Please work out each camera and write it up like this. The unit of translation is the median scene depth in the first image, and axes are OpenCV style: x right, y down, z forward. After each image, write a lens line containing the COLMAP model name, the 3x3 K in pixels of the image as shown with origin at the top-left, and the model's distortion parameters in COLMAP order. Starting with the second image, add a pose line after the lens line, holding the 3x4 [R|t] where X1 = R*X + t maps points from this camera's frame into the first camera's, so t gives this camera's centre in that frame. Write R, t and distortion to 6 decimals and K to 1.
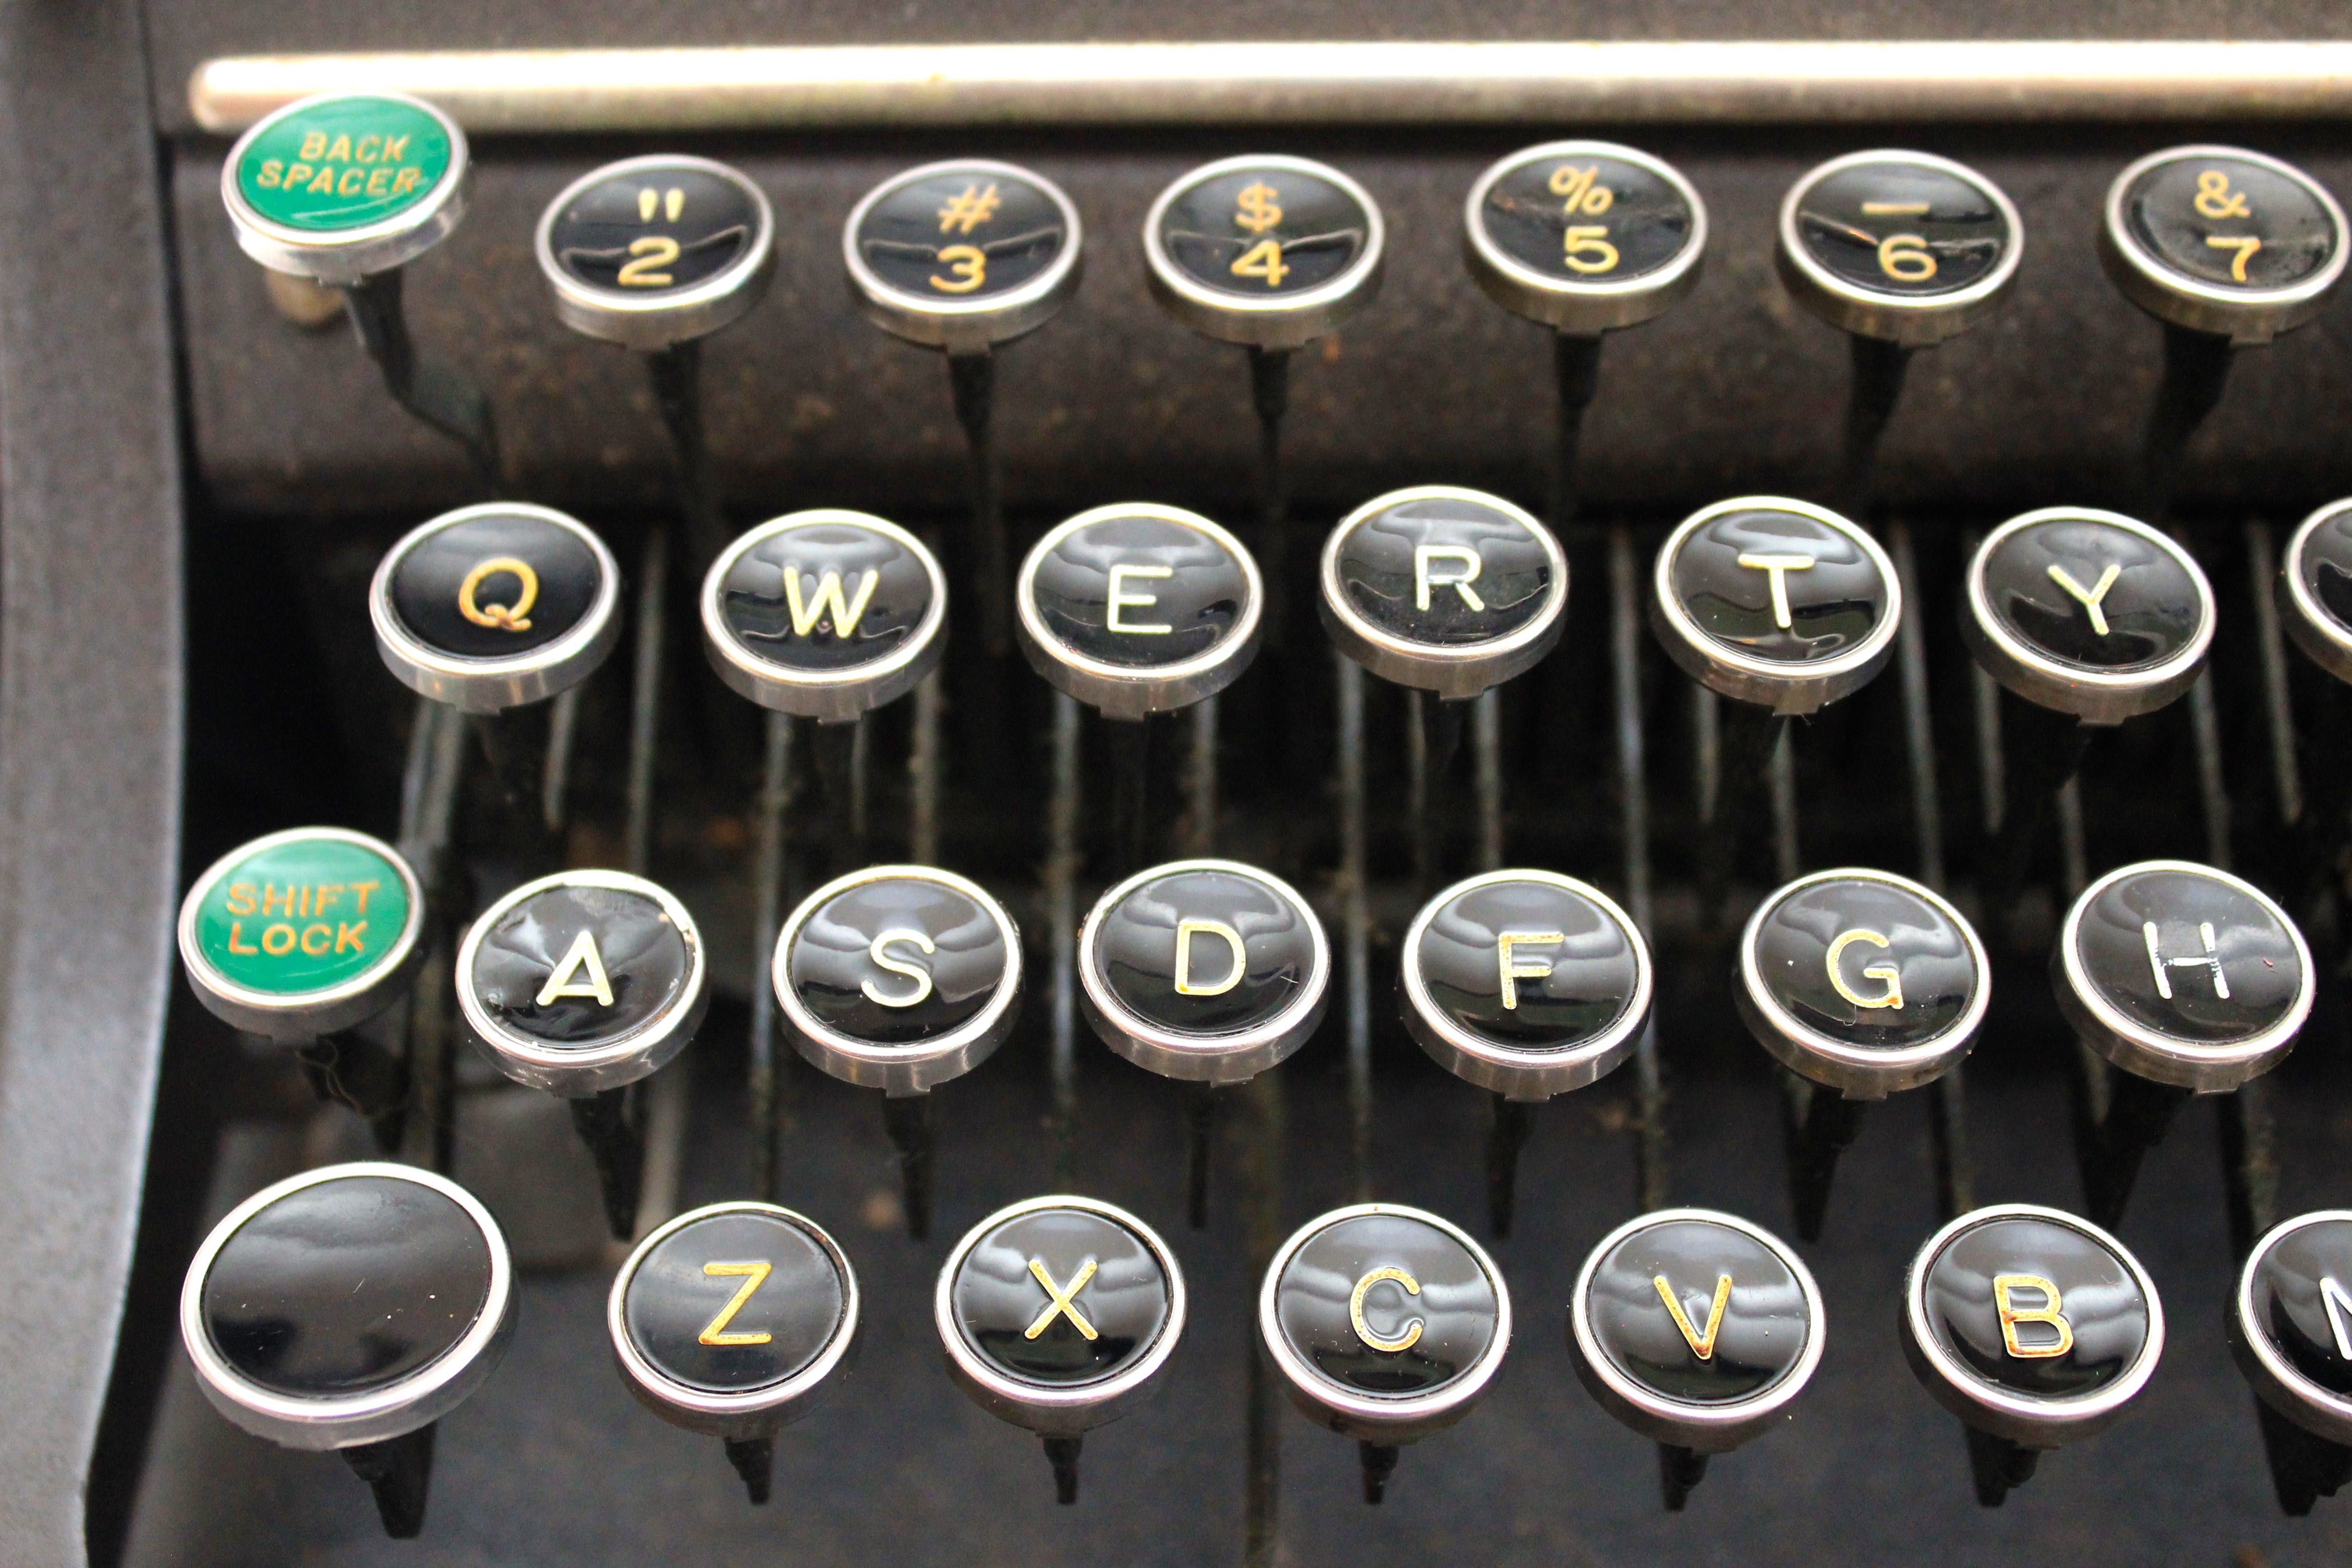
lens RADIAL K [[3538.1, 0, 1186.4], [0, 3538.1, 789.9], [0, 0, 1]] dist [-0.096222, 0.000000]
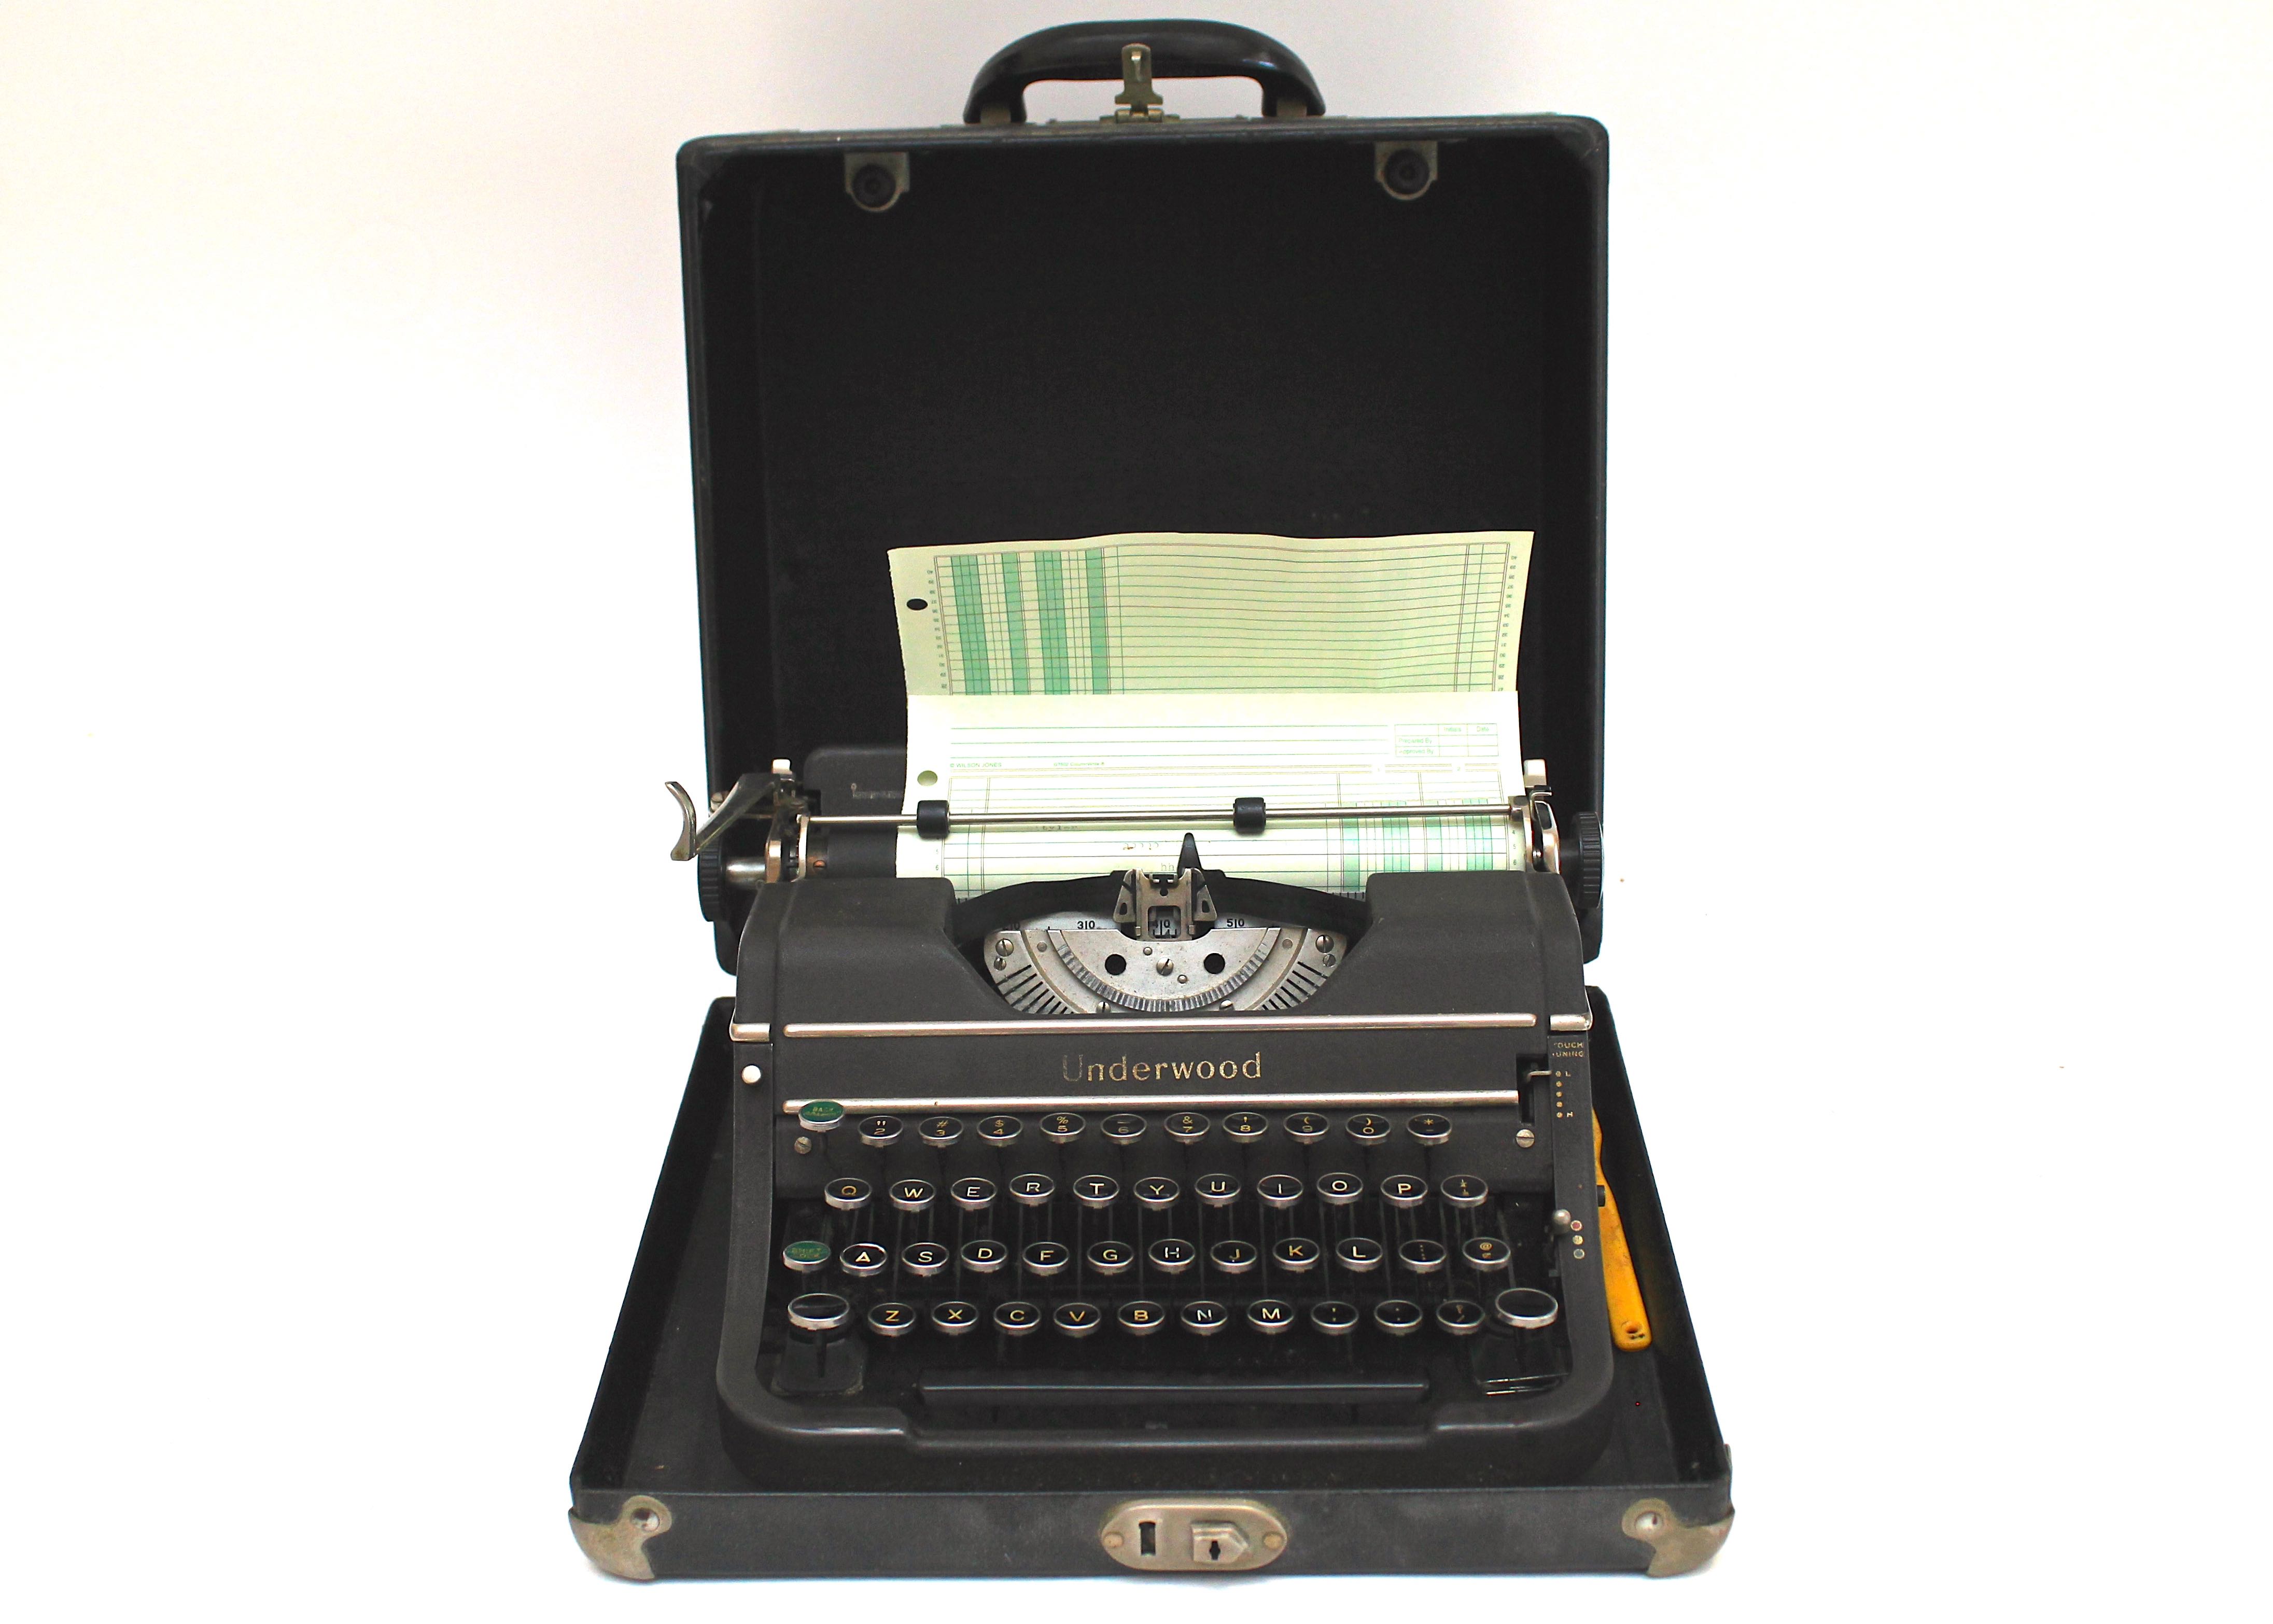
lens RADIAL K [[3221.3, 0, 1145.8], [0, 3221.3, 835.3], [0, 0, 1]] dist [-0.078170, 0.000000]
pose [[0.999975, 0.001876, 0.006886, 0.203104], [0.001187, 0.907684, -0.419652, 1.434265], [-0.007037, 0.419649, 0.907659, -3.460891]]
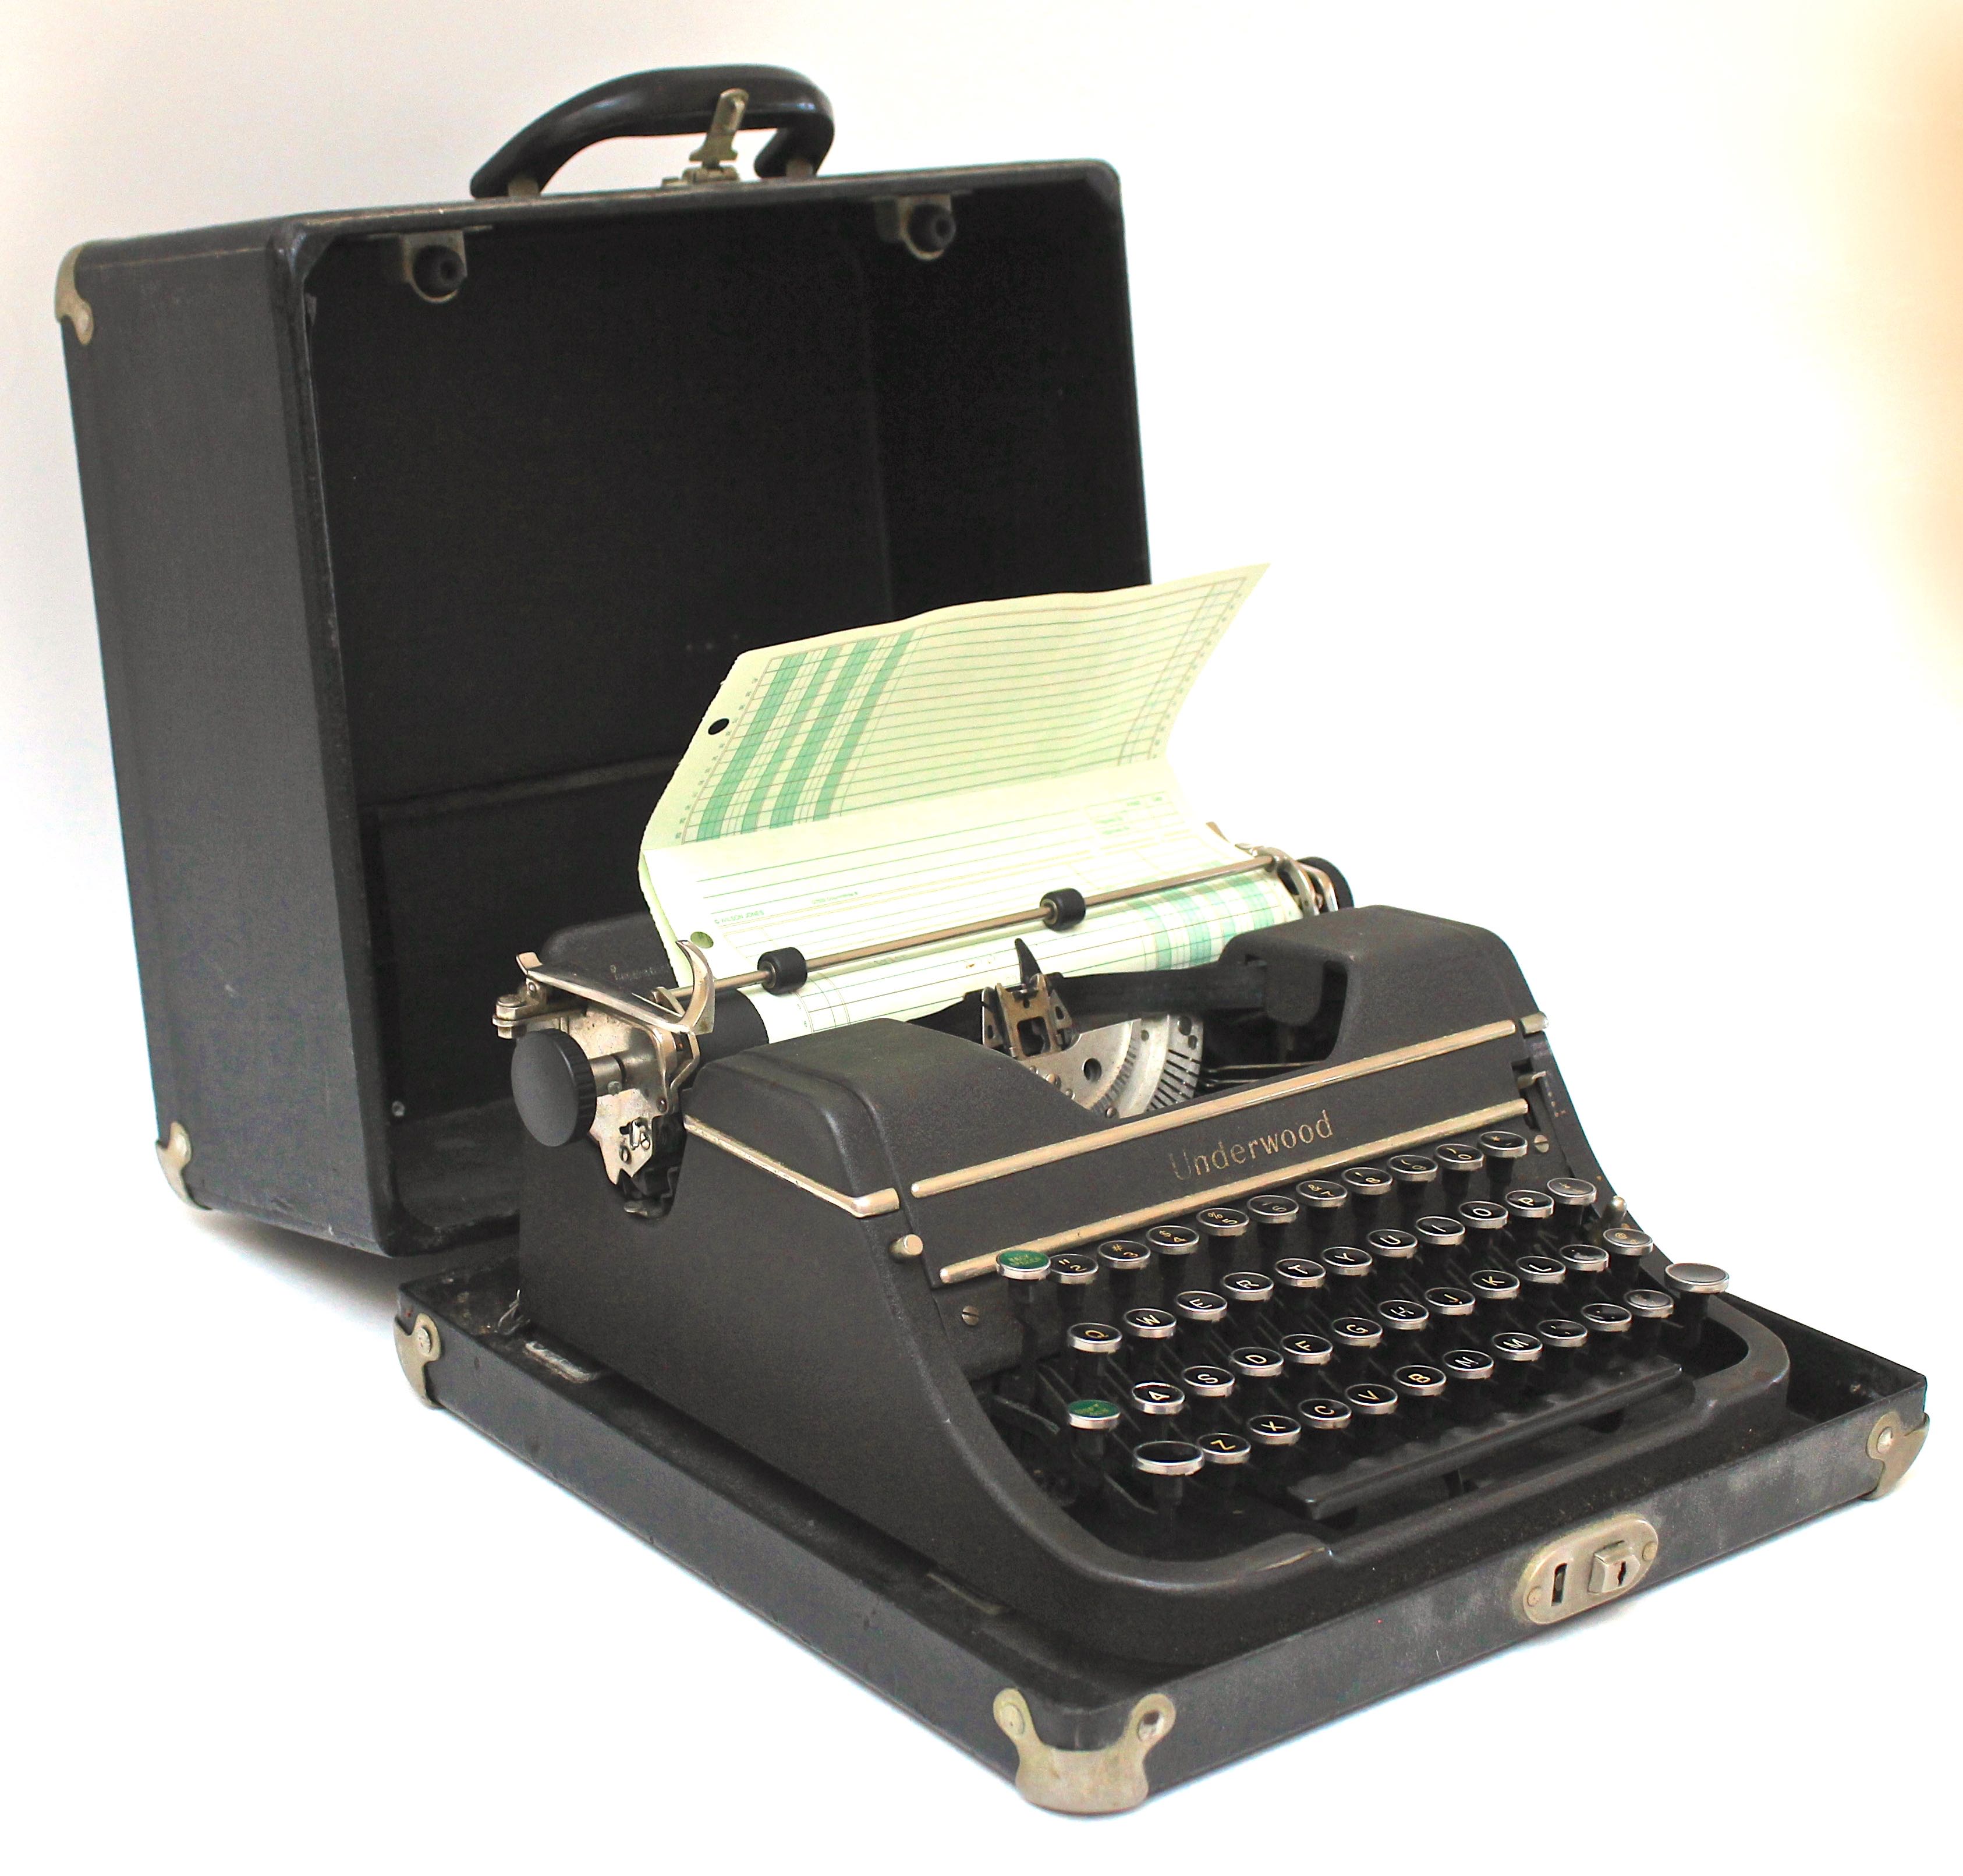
lens RADIAL K [[3870.0, 0, 969.0], [0, 3870.0, 927.5], [0, 0, 1]] dist [-0.088176, 0.000000]
pose [[0.752143, -0.150087, 0.641682, -3.354895], [0.455833, 0.821691, -0.342111, 1.115253], [-0.475917, 0.549816, 0.686444, -2.552654]]
